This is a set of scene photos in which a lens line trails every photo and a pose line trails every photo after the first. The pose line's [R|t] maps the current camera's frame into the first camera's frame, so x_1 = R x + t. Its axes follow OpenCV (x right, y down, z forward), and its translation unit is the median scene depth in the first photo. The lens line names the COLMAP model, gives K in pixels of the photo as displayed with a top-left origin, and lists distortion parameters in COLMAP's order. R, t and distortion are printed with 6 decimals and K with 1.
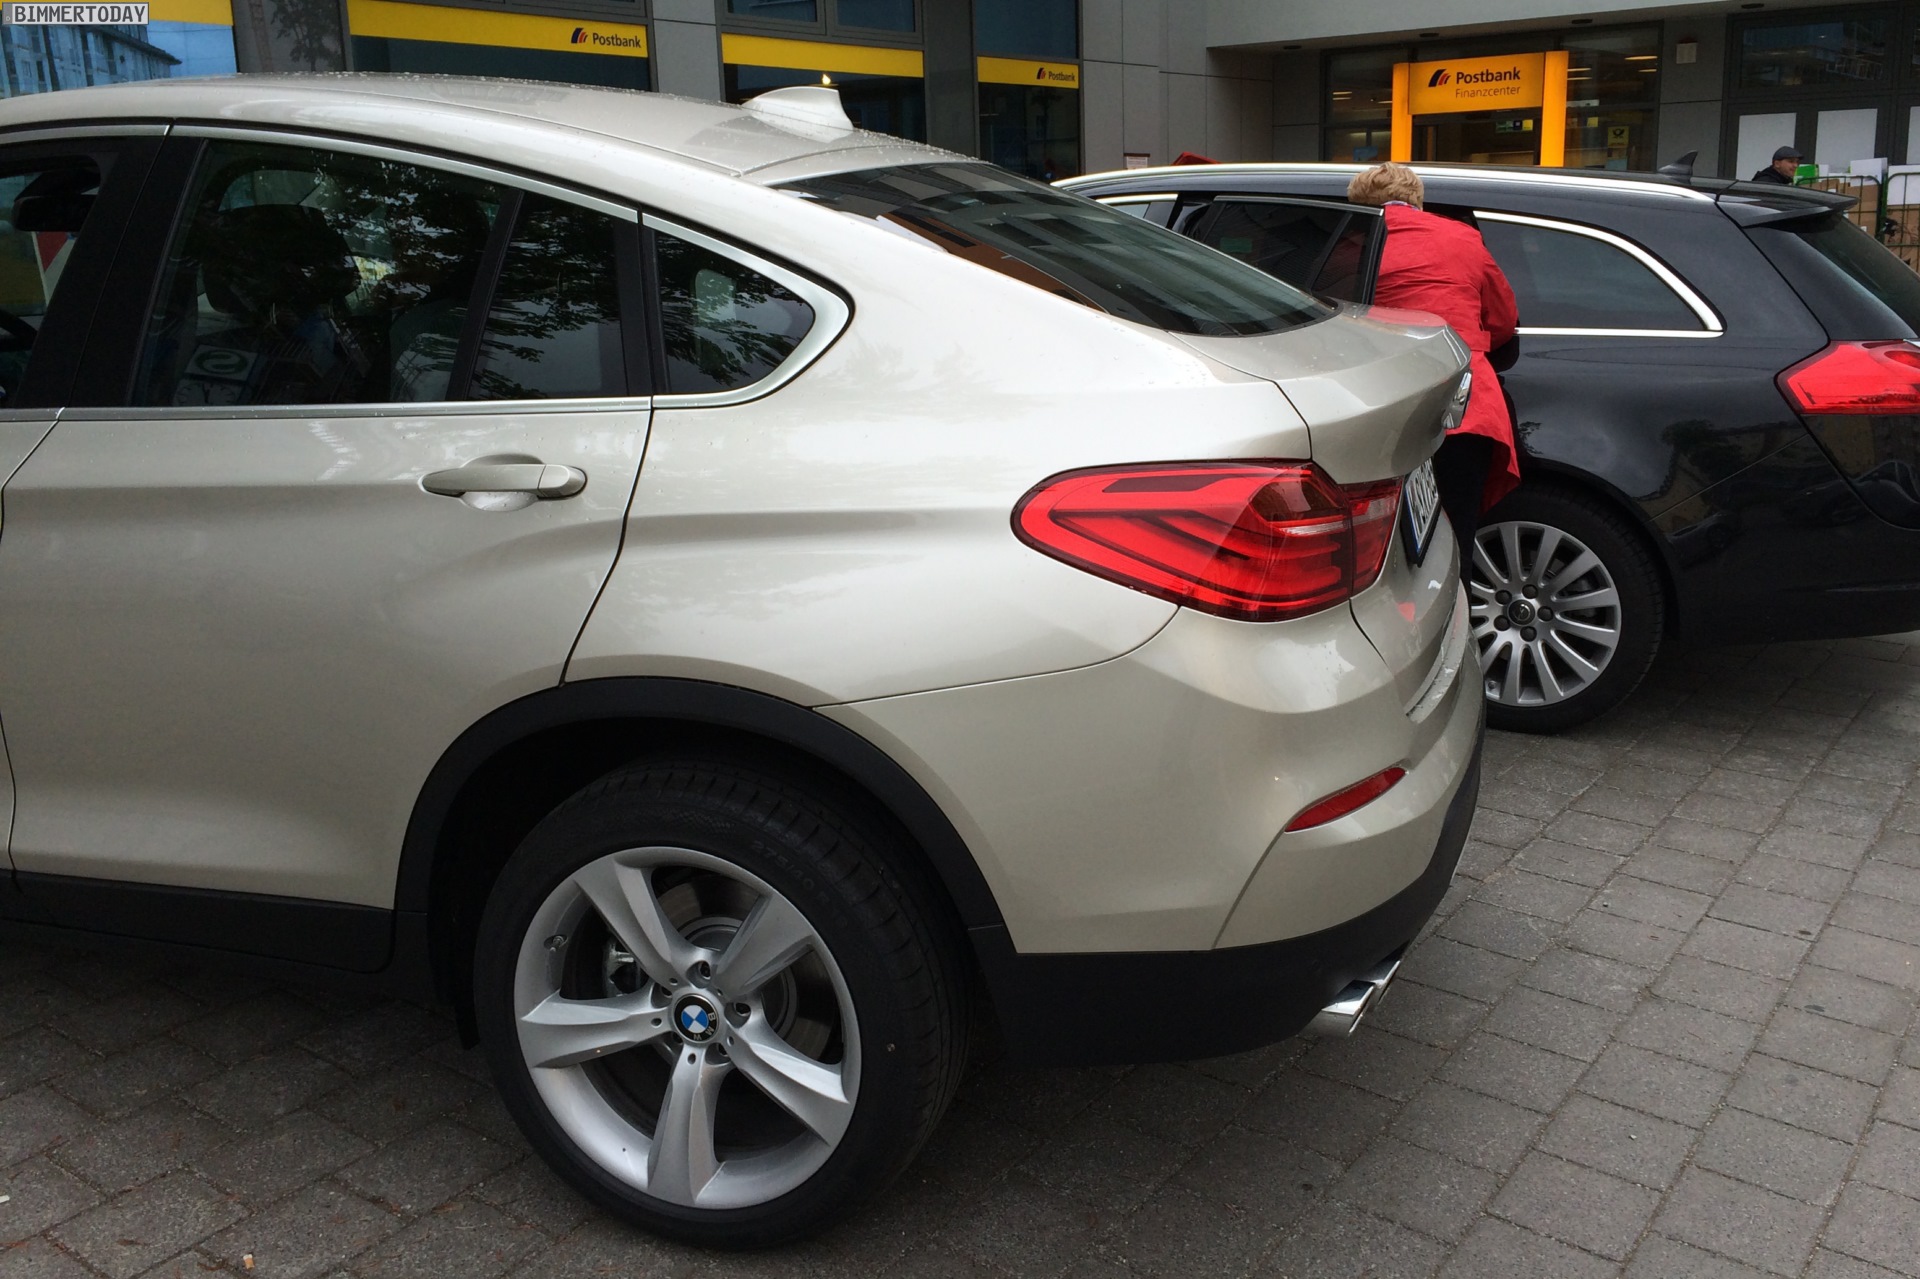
lens RADIAL K [[1633.3, 0, 961.4], [0, 1633.3, 551.2], [0, 0, 1]] dist [0.091702, -0.105881]
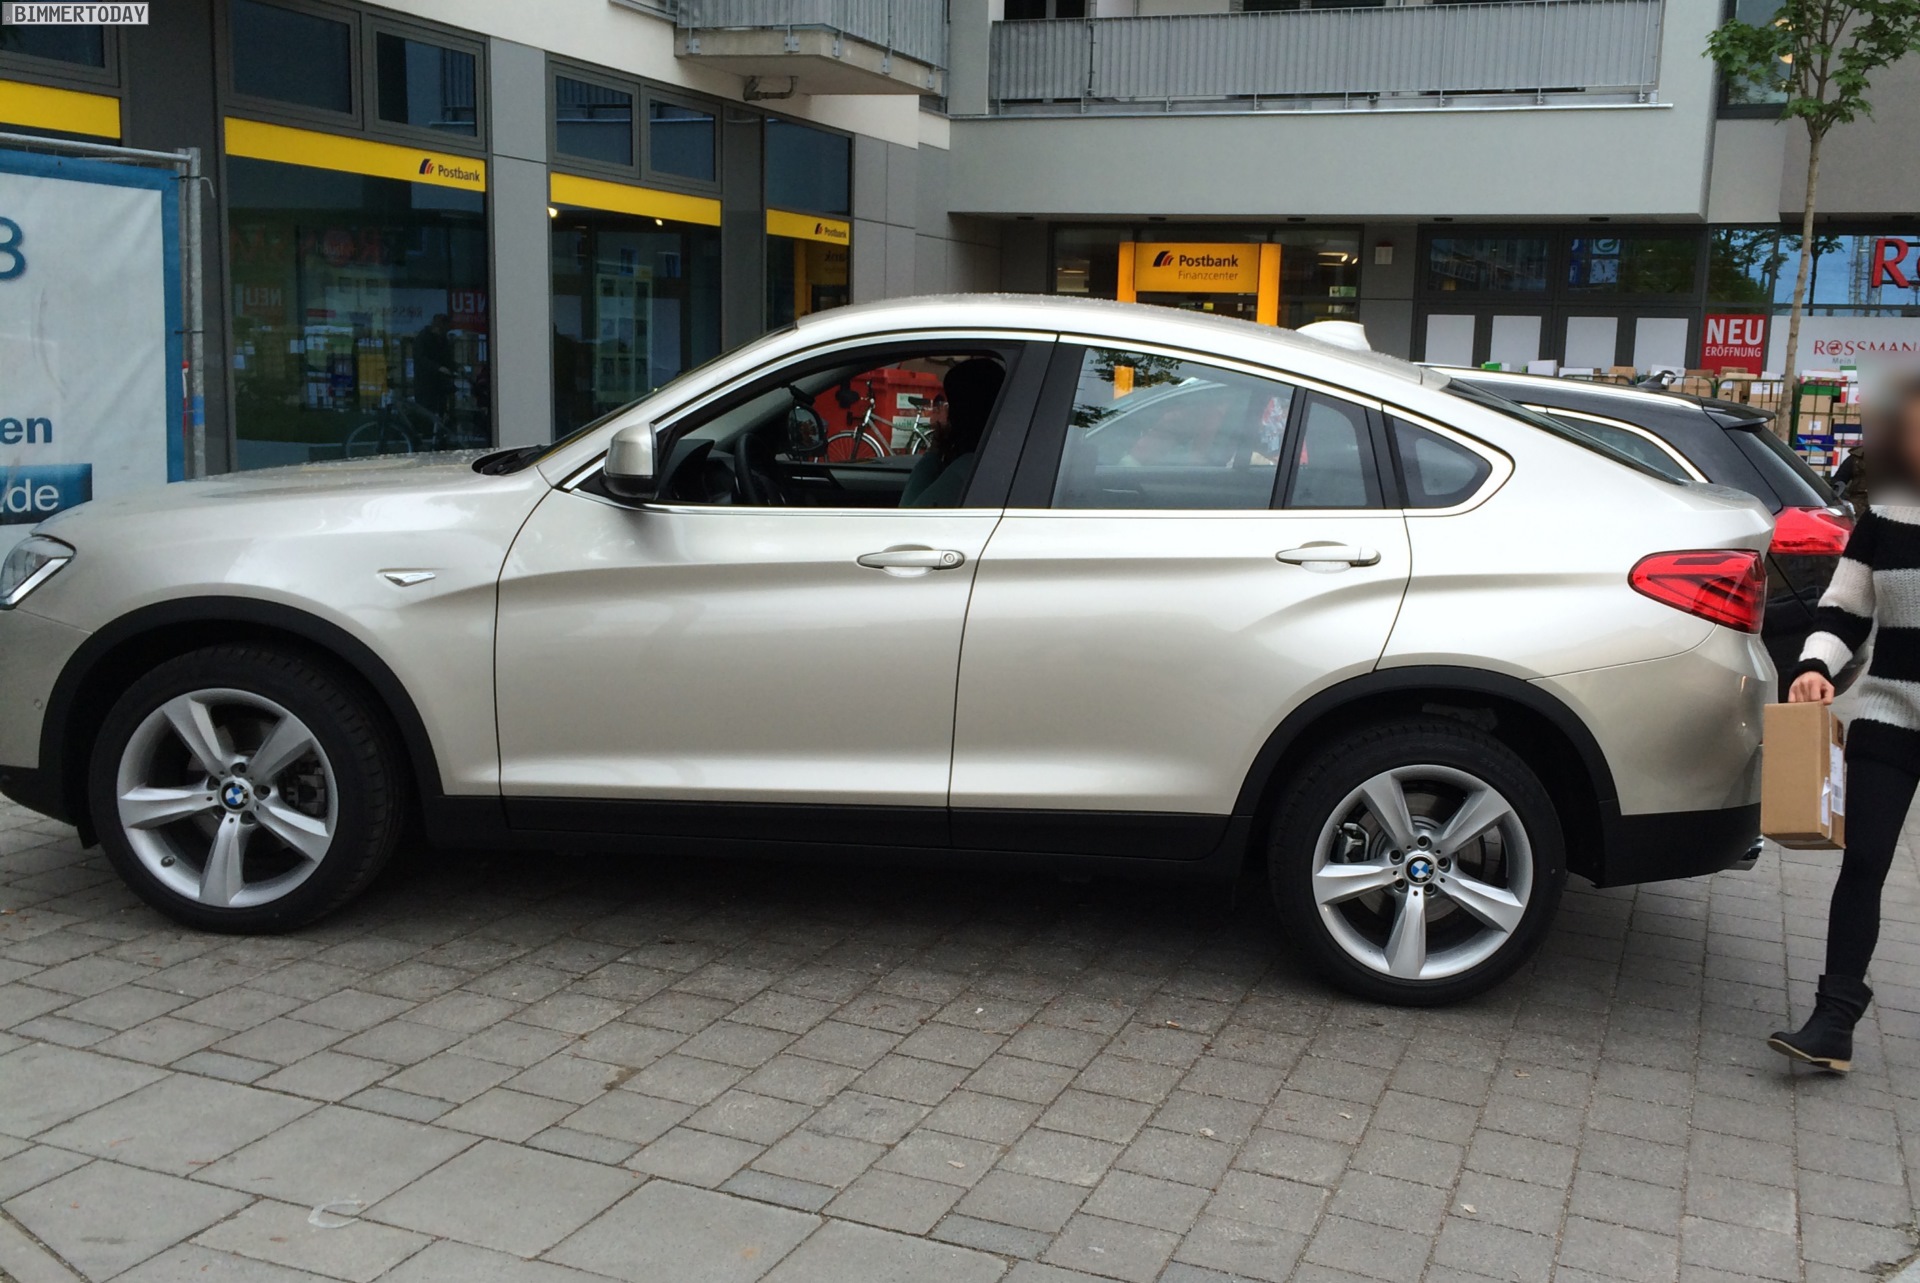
lens RADIAL K [[1915.1, 0, 960.0], [0, 1915.1, 641.5], [0, 0, 1]] dist [0.065818, 0.004911]
pose [[0.957669, 0.010064, 0.287696, -0.699663], [0.005660, 0.998537, -0.053769, 0.087529], [-0.287816, 0.053122, 0.956211, -0.465962]]
